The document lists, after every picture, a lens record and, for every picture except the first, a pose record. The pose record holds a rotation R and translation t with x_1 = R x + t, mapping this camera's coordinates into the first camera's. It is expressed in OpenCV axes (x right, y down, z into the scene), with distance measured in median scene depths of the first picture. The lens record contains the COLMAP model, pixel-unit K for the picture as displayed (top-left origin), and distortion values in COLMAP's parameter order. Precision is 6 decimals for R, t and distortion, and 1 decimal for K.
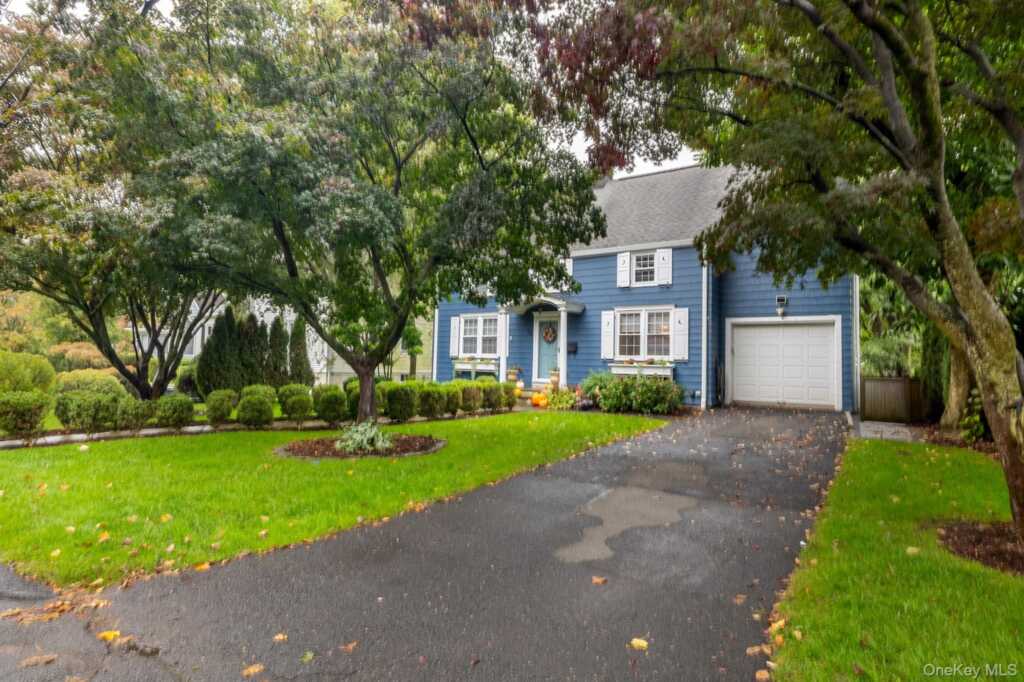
lens RADIAL K [[525.9, 0, 511.0], [0, 525.9, 341.2], [0, 0, 1]] dist [0.002474, 0.000180]
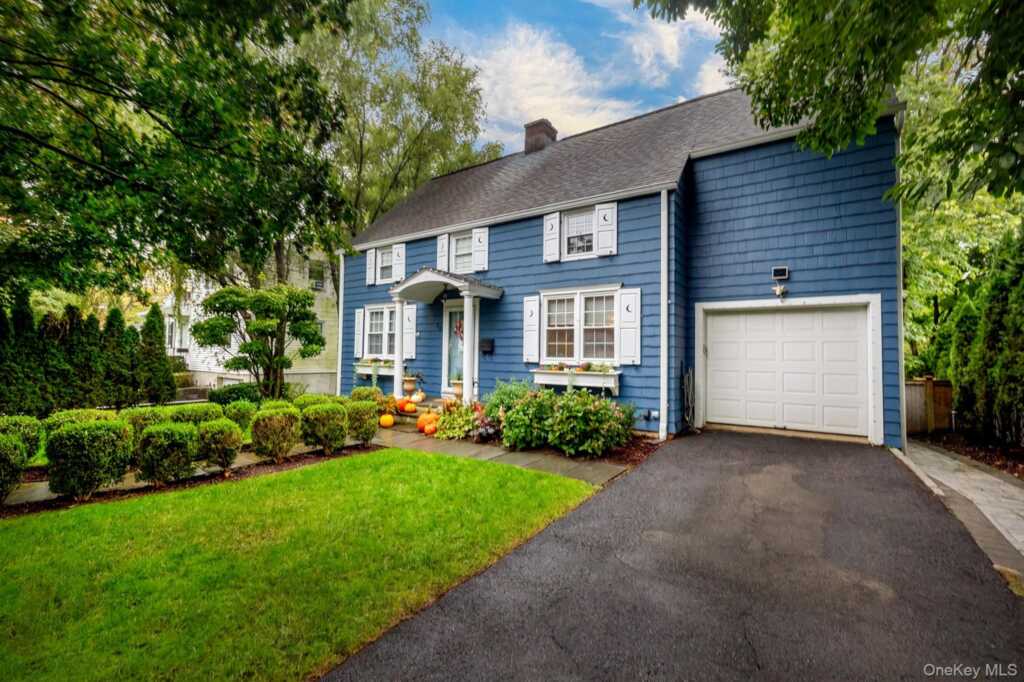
lens RADIAL K [[426.5, 0, 513.2], [0, 426.5, 340.6], [0, 0, 1]] dist [-0.000946, 0.000120]
pose [[0.999956, -0.007546, -0.005641, 0.169628], [0.007583, 0.999949, 0.006657, 0.000099], [0.005591, -0.006699, 0.999962, 0.432800]]
